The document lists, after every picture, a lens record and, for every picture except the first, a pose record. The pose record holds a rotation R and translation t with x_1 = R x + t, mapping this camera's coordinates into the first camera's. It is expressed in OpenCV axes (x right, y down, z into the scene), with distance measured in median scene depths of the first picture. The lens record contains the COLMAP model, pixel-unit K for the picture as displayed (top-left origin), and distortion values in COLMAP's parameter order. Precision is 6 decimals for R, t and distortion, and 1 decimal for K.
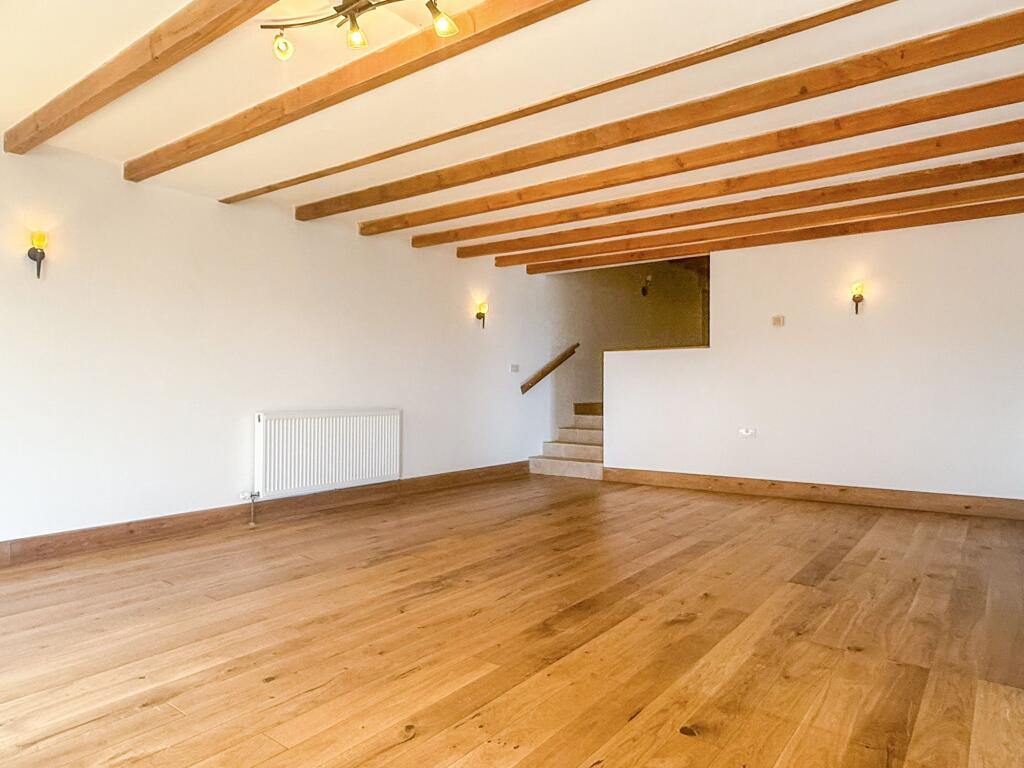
lens RADIAL K [[645.4, 0, 512.0], [0, 645.4, 384.0], [0, 0, 1]] dist [-0.000979, 0.001336]
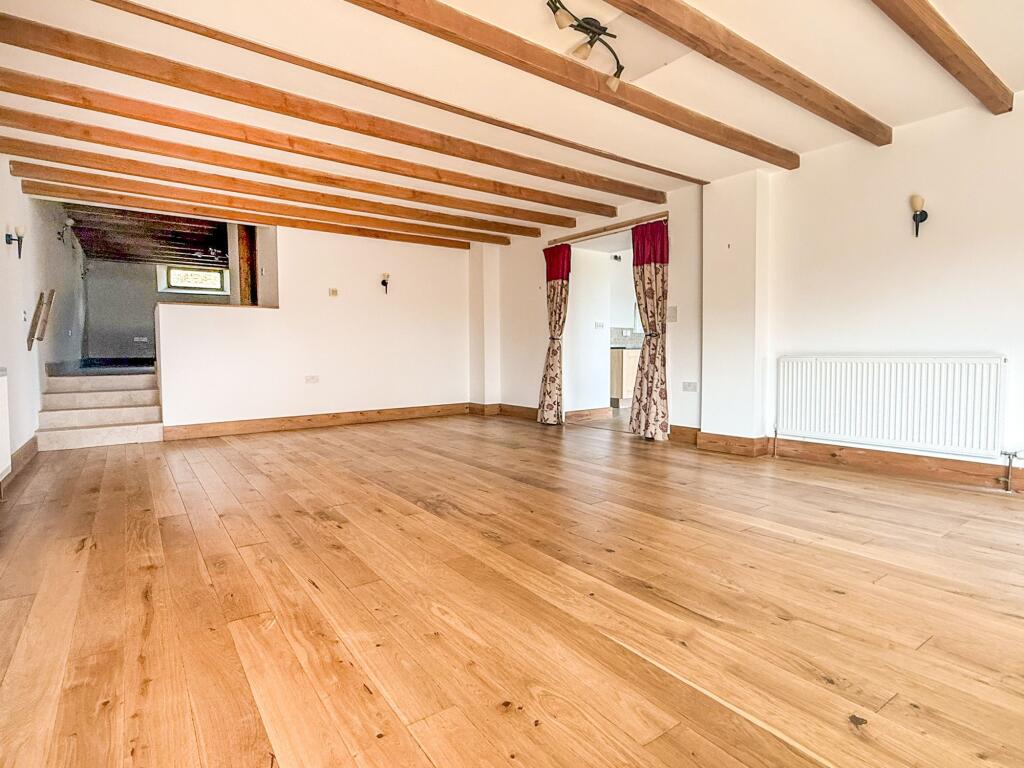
lens RADIAL K [[533.4, 0, 512.0], [0, 533.4, 384.0], [0, 0, 1]] dist [0.014669, 0.000134]
pose [[0.296851, -0.061724, 0.952927, -0.883437], [0.003899, 0.997979, 0.063428, 0.035565], [-0.954916, -0.015113, 0.296492, 0.541120]]
